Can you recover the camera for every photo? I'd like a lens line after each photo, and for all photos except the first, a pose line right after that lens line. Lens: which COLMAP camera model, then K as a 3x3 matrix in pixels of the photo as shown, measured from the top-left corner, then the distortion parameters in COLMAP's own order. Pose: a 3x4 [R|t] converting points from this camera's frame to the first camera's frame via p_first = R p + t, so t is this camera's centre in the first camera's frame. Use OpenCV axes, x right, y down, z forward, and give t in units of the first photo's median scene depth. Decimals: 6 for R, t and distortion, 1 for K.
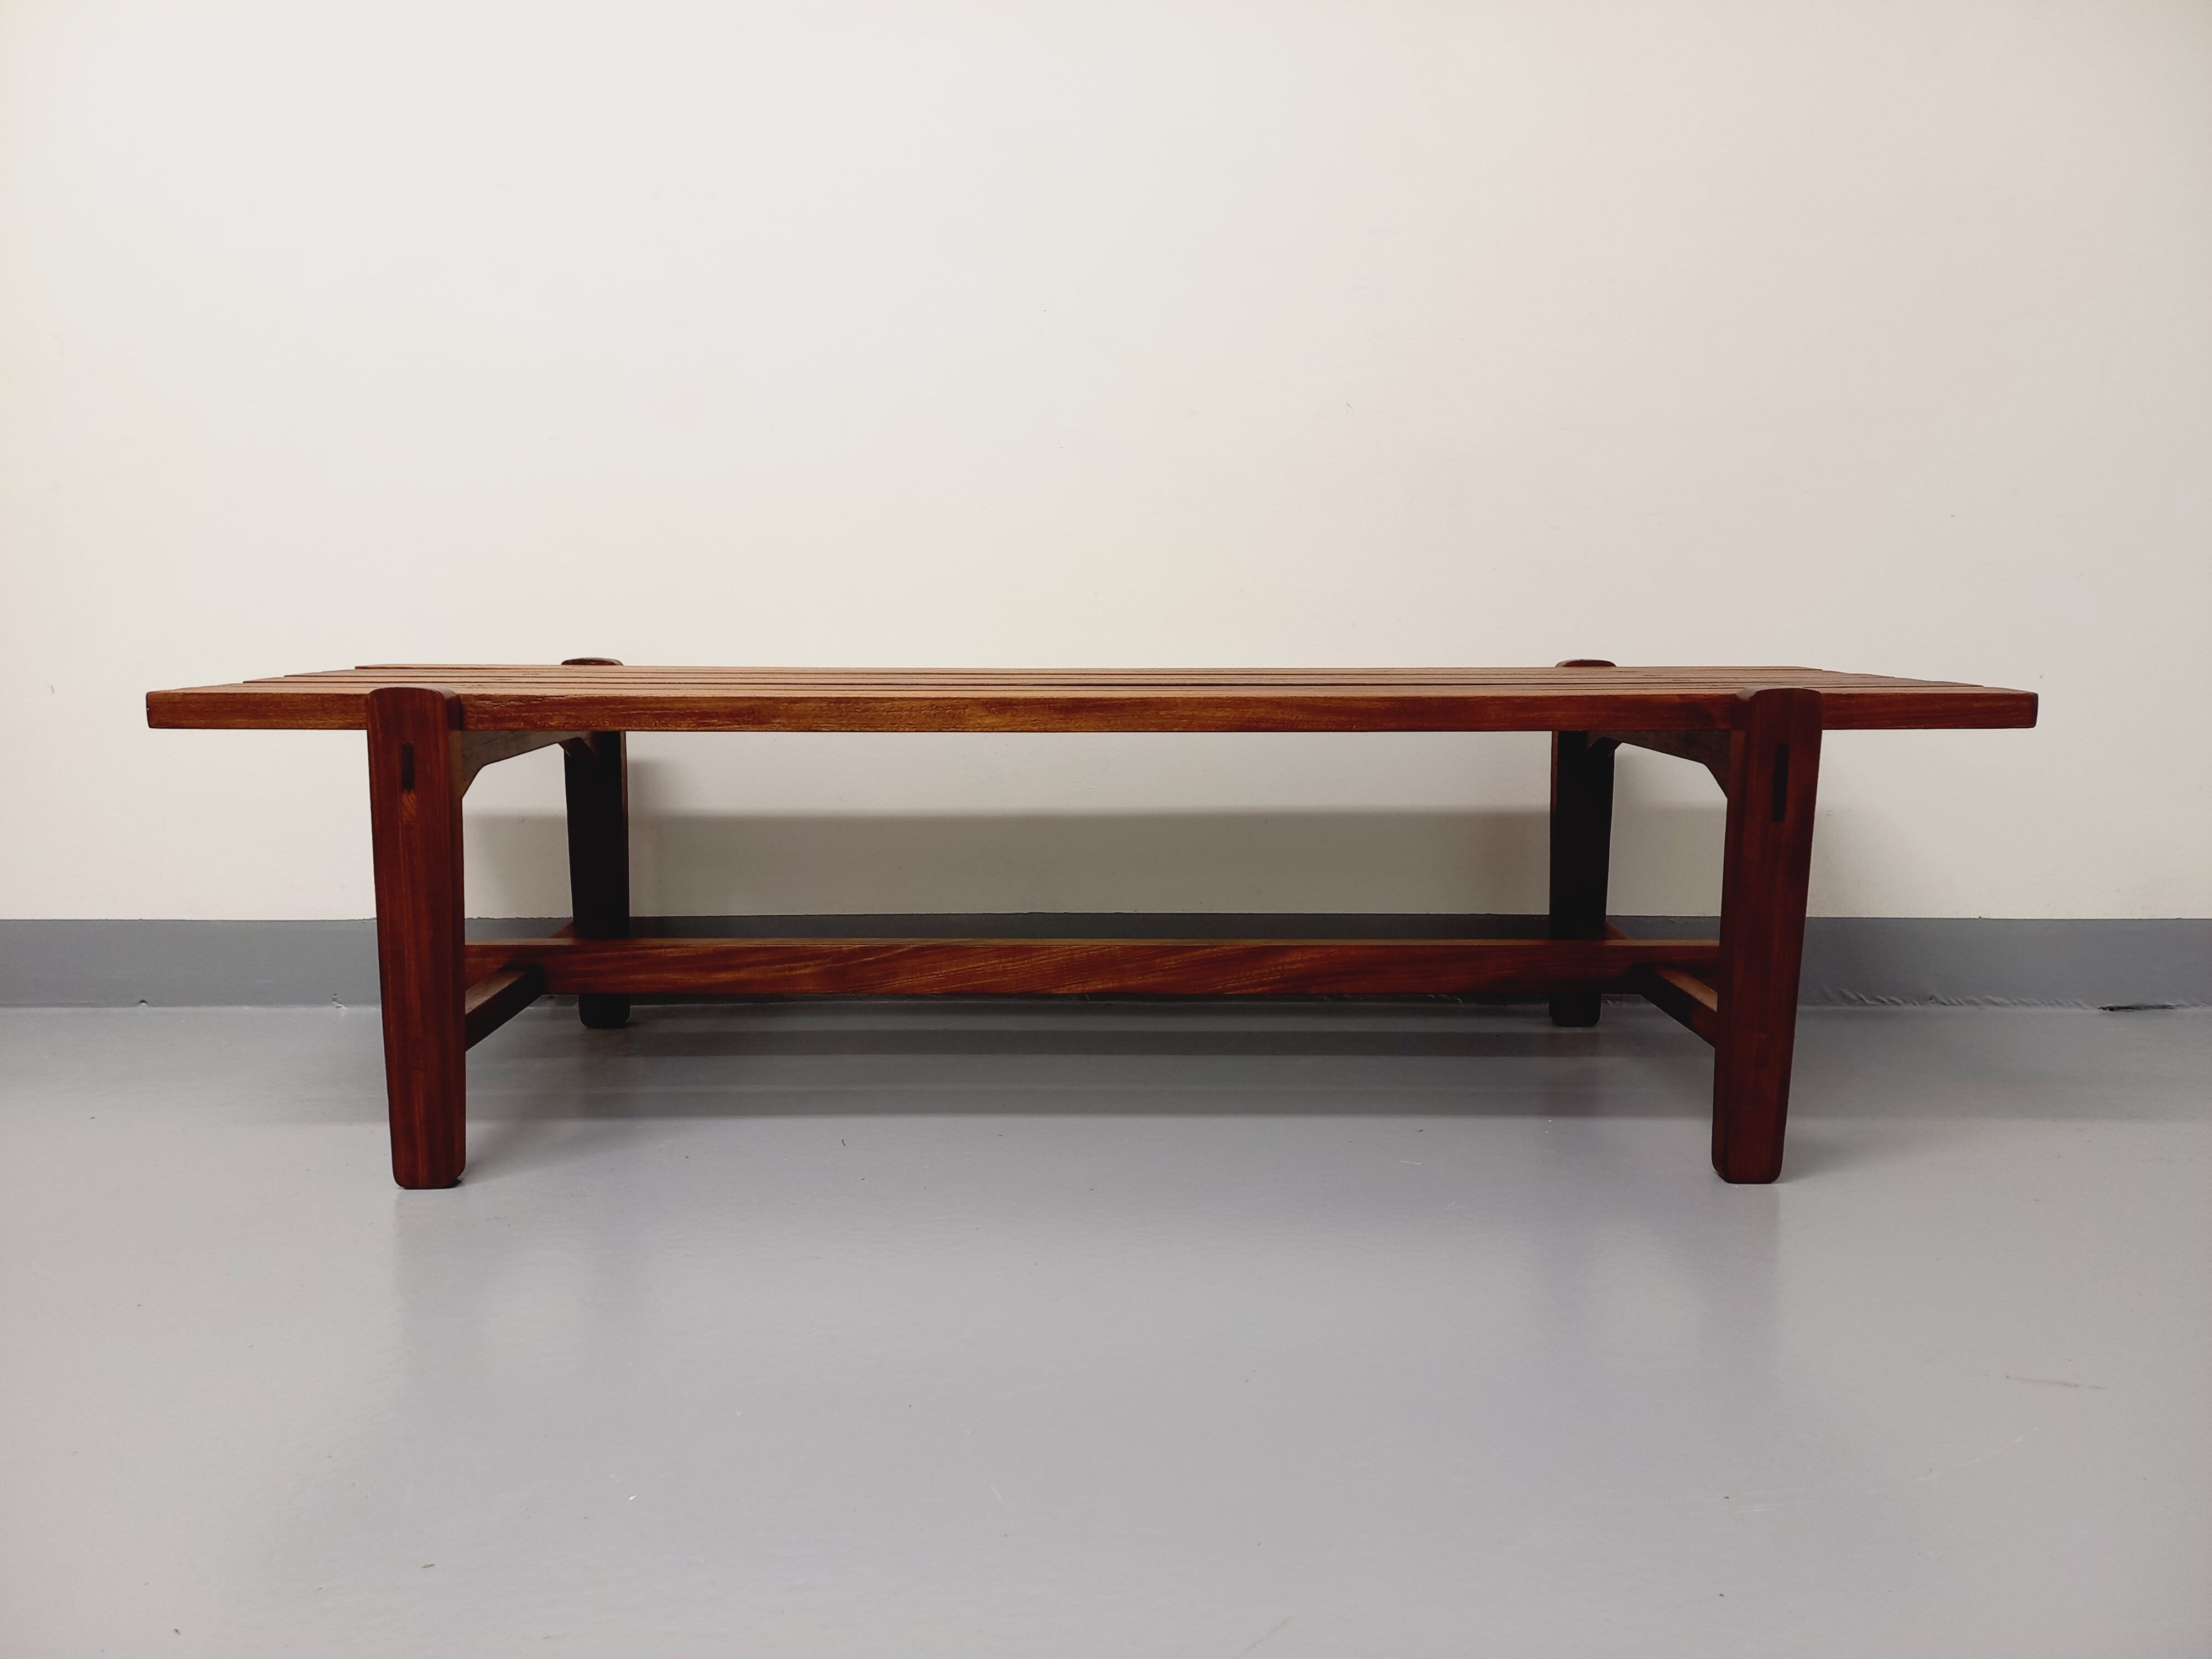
lens RADIAL K [[1648.5, 0, 1110.1], [0, 1648.5, 818.9], [0, 0, 1]] dist [0.095809, -0.120331]
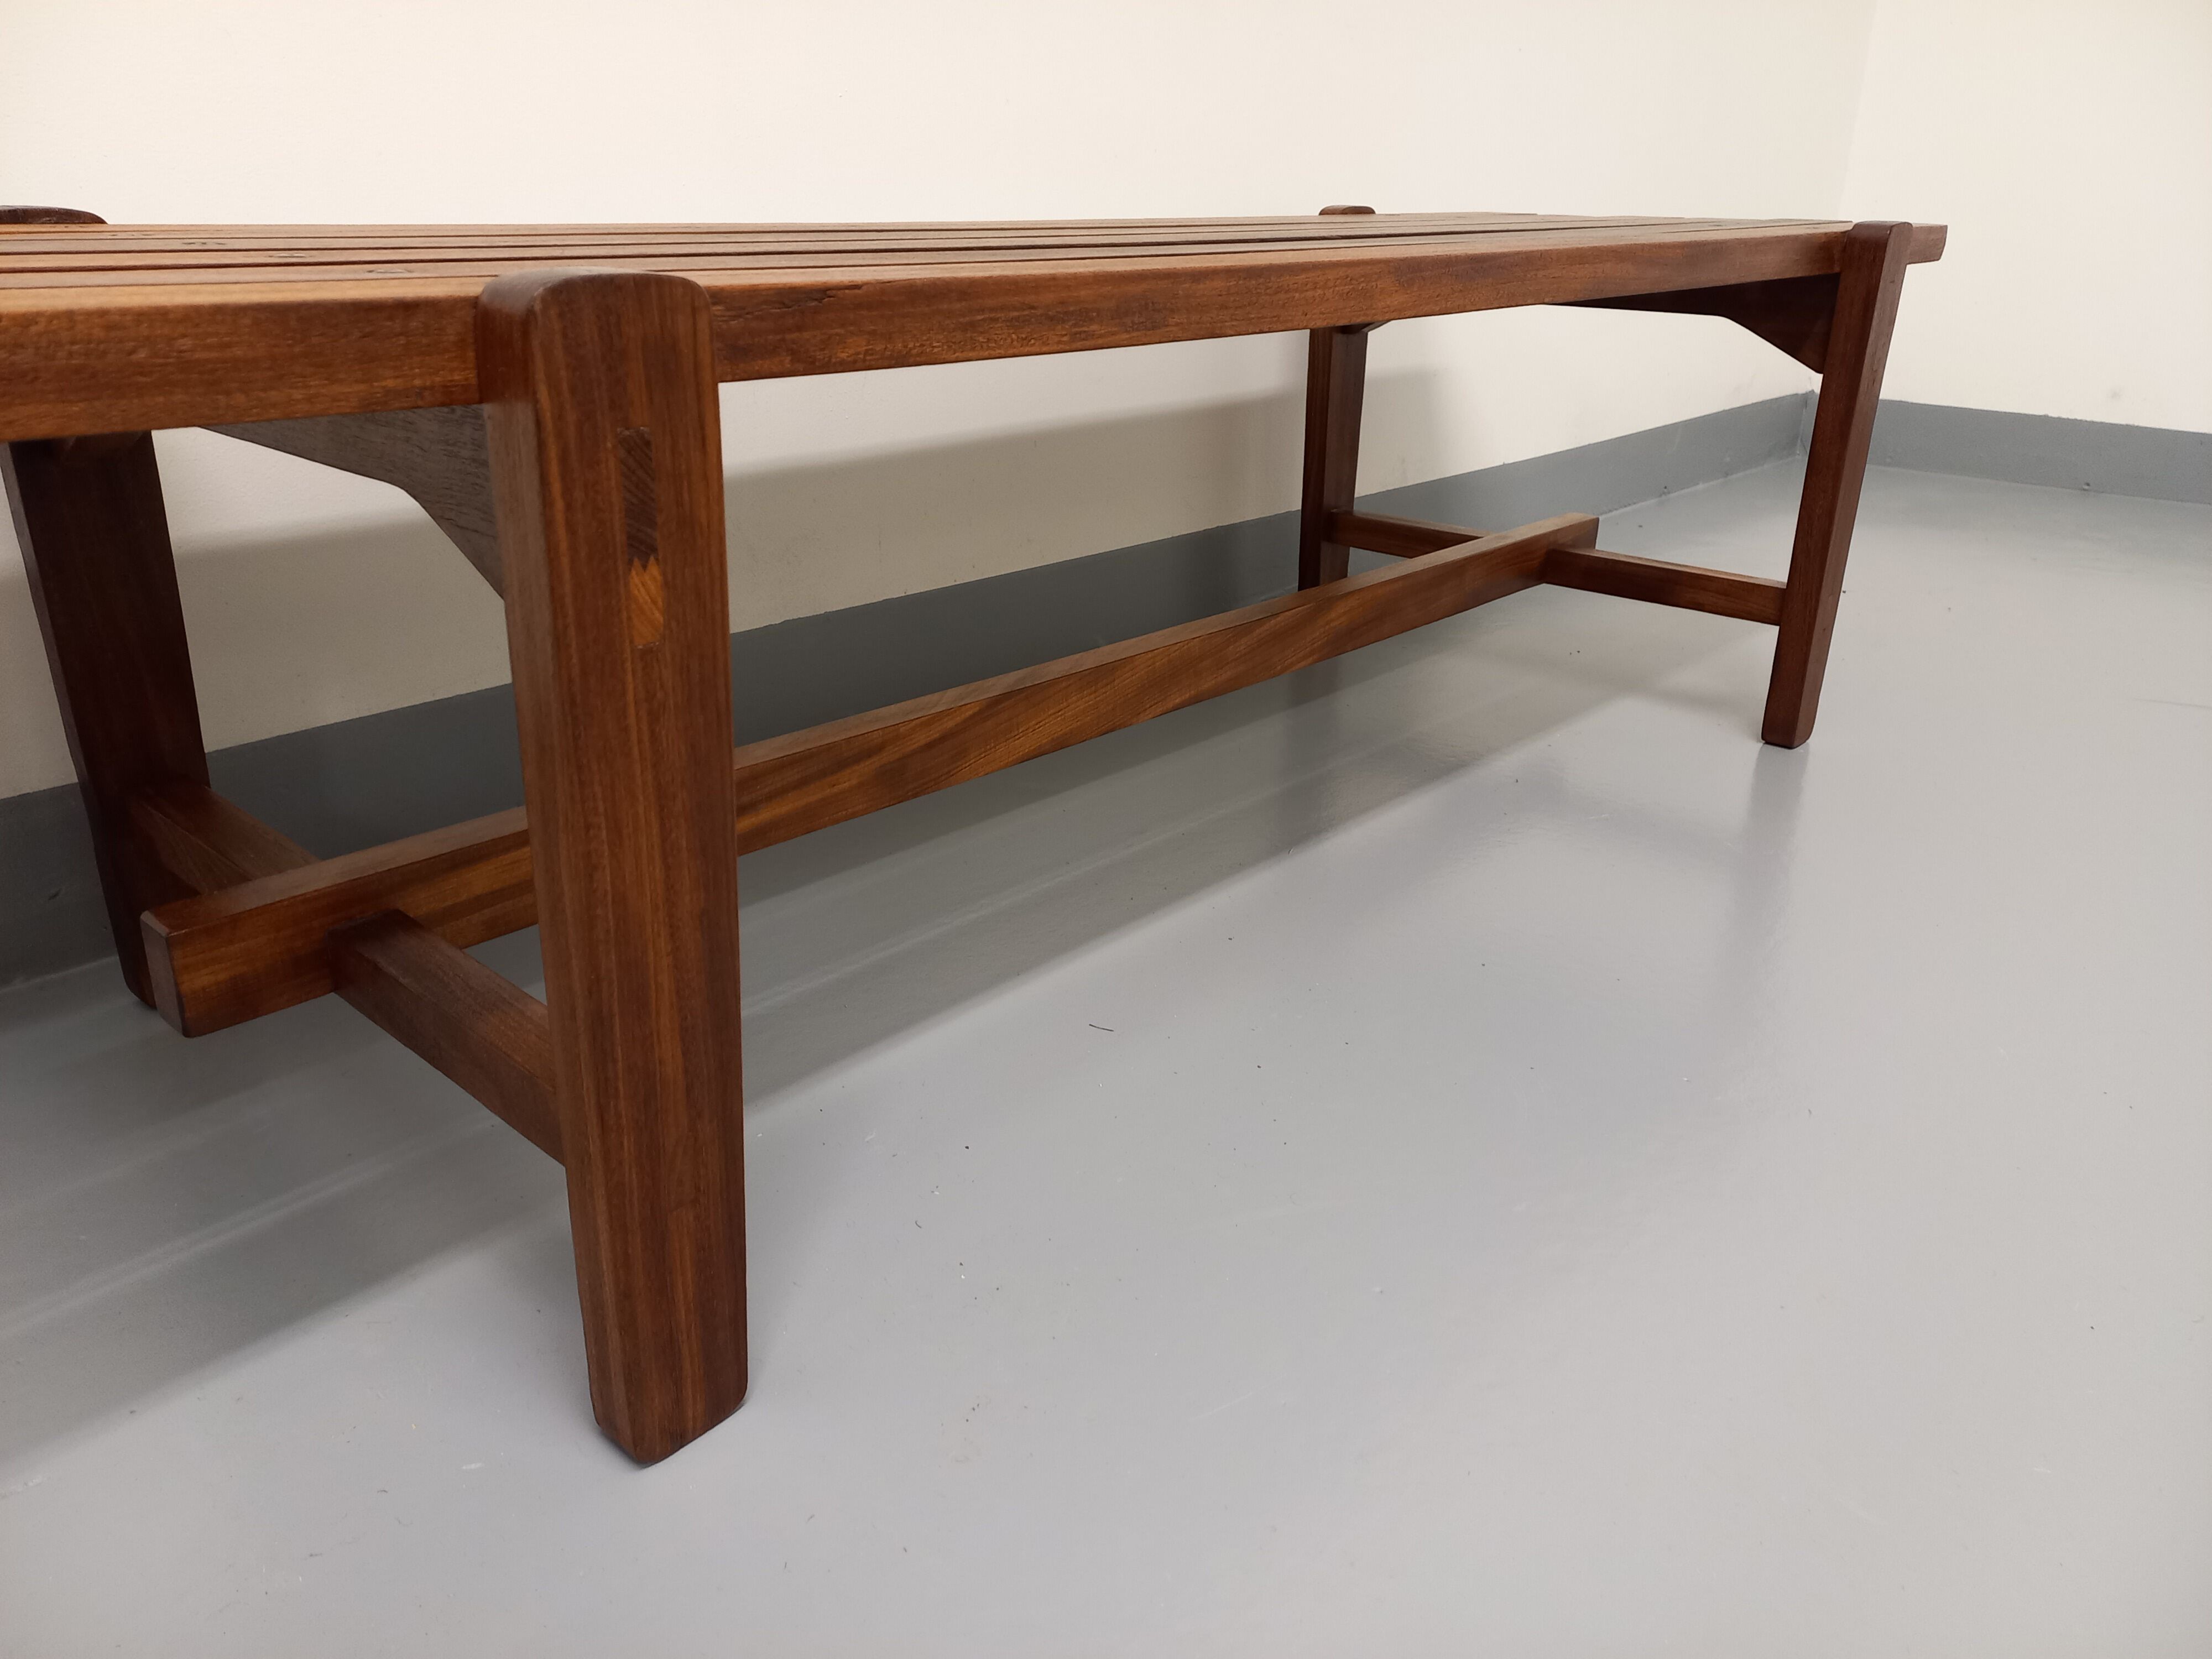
lens RADIAL K [[1624.8, 0, 1075.8], [0, 1624.8, 774.7], [0, 0, 1]] dist [0.063020, -0.031963]
pose [[0.699574, -0.241013, 0.672688, -0.599257], [0.089897, 0.963607, 0.251754, -0.053362], [-0.708883, -0.115648, 0.695780, 0.649561]]
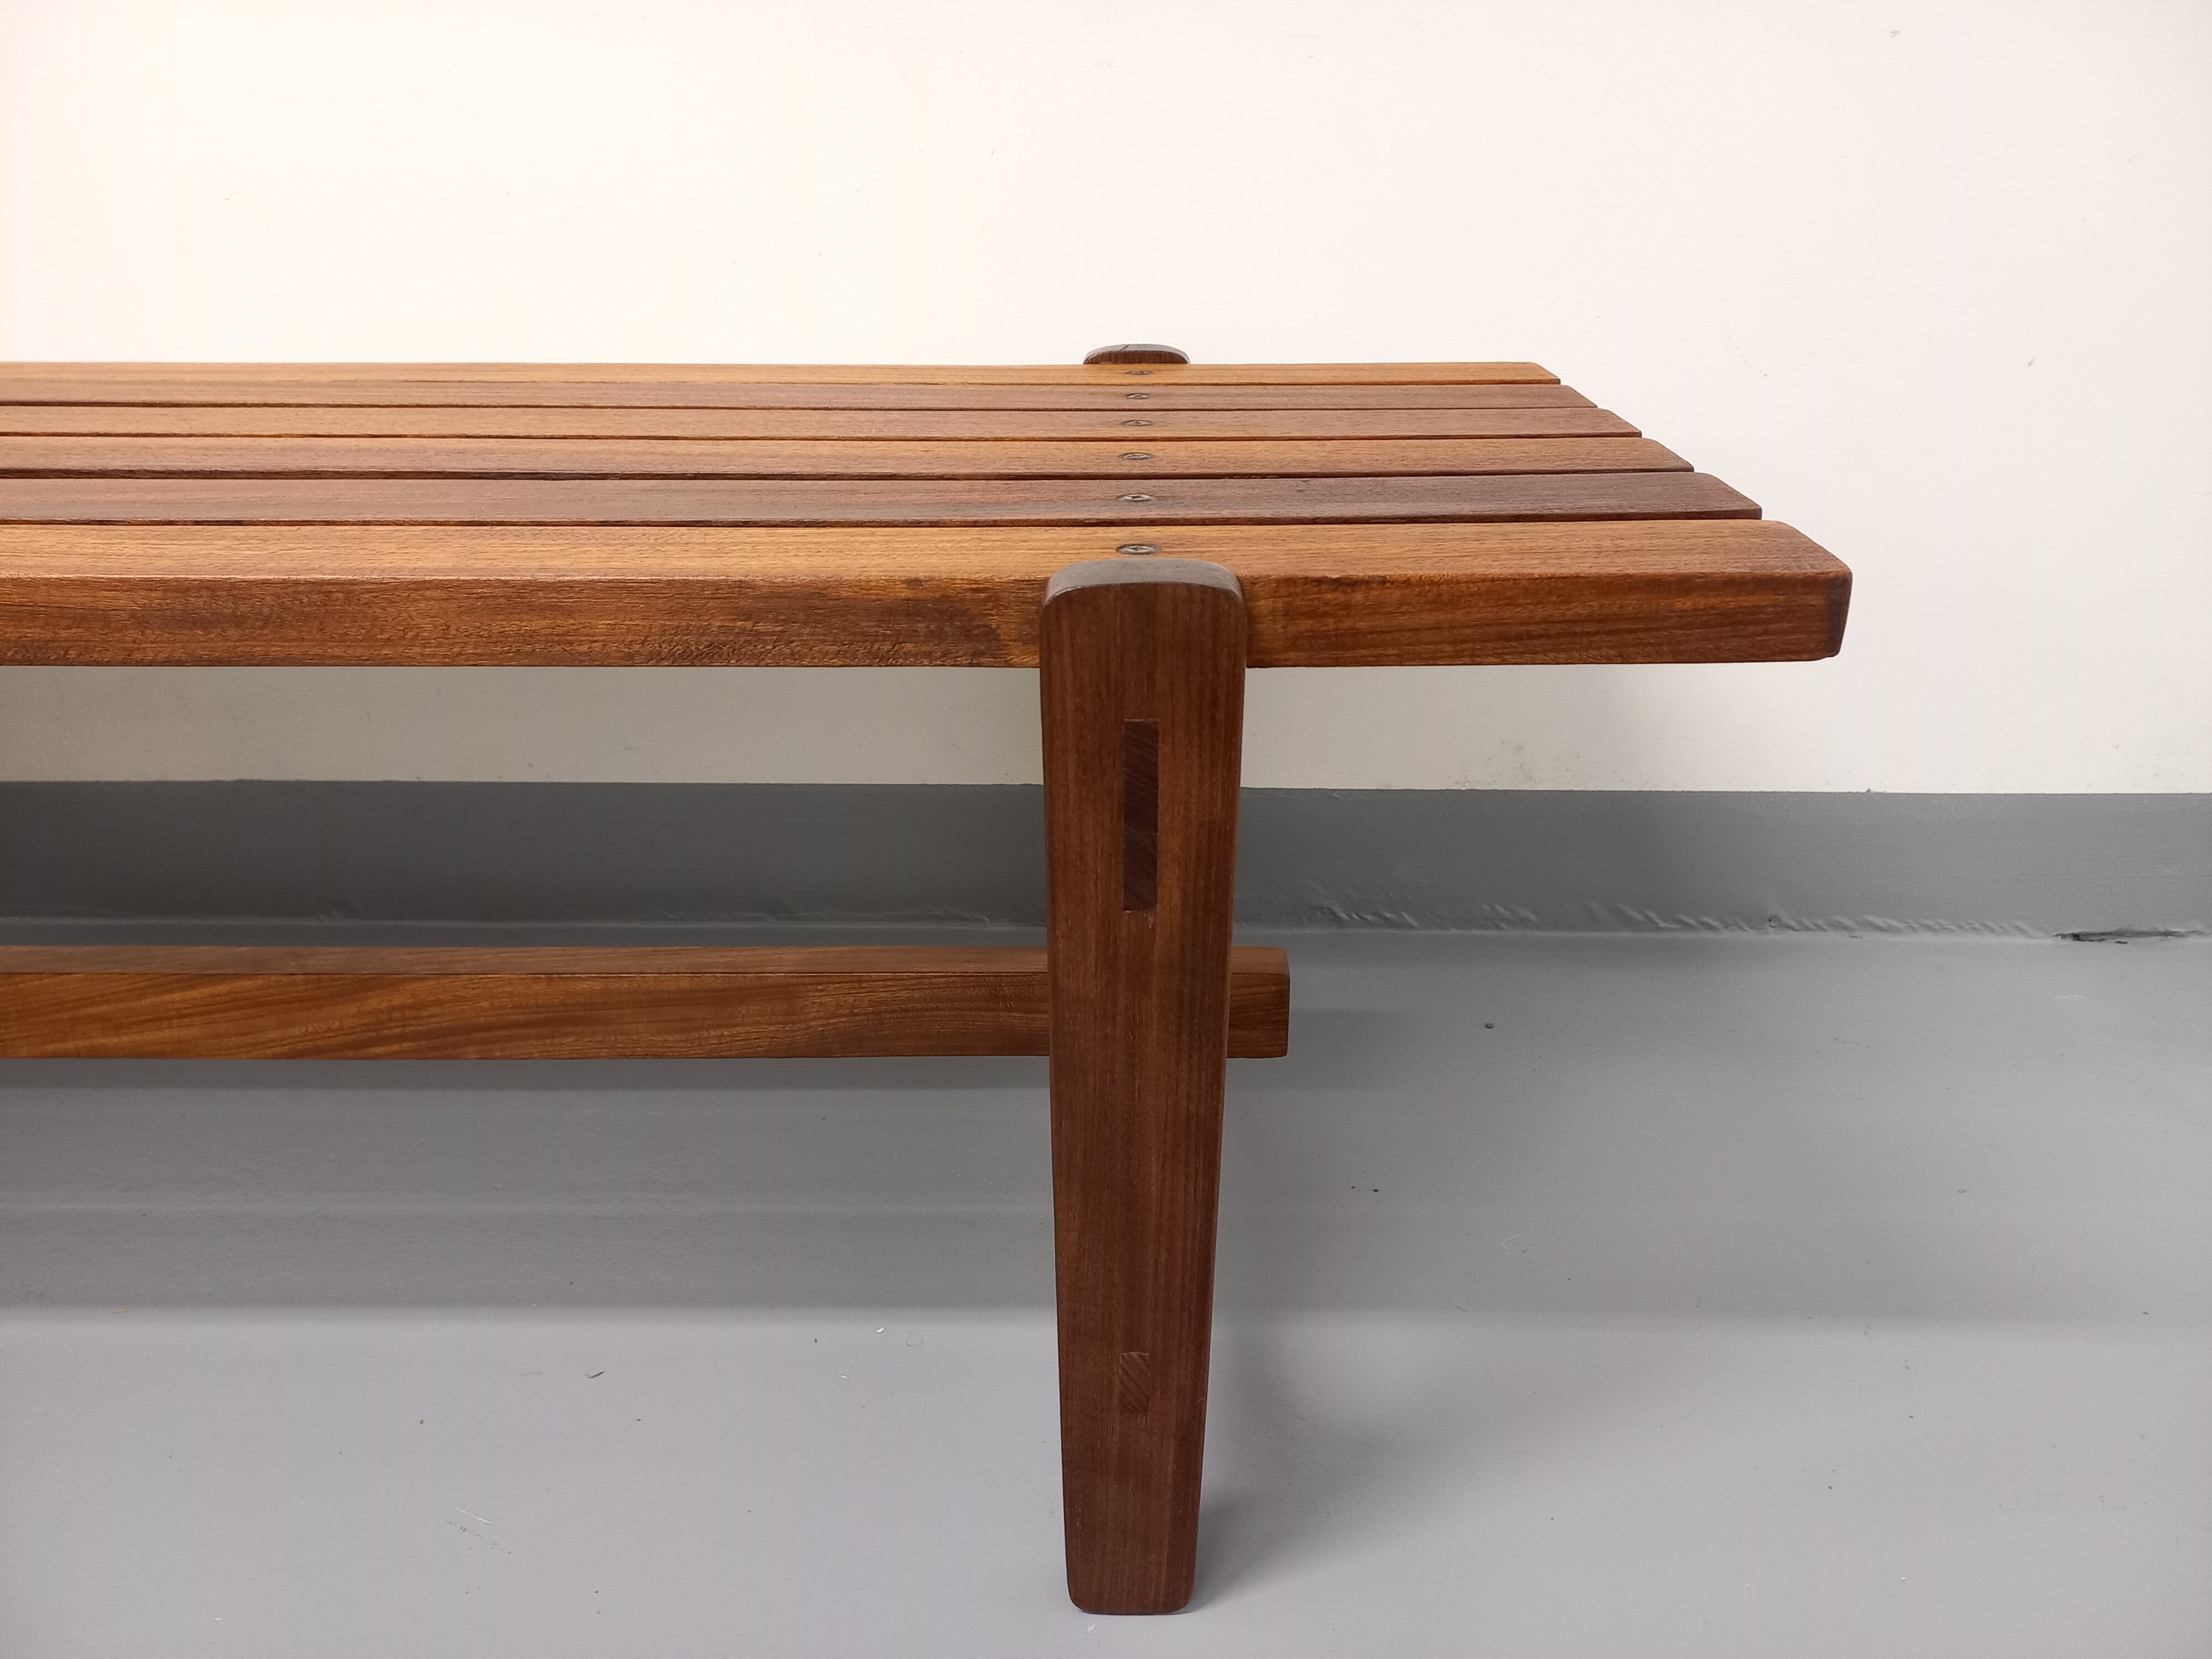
lens RADIAL K [[1698.3, 0, 1073.9], [0, 1698.3, 834.7], [0, 0, 1]] dist [0.102570, -0.148975]
pose [[0.999351, 0.009465, -0.034755, 0.379028], [-0.000439, 0.967988, 0.250998, -0.111033], [0.036018, -0.250820, 0.967364, 0.584066]]
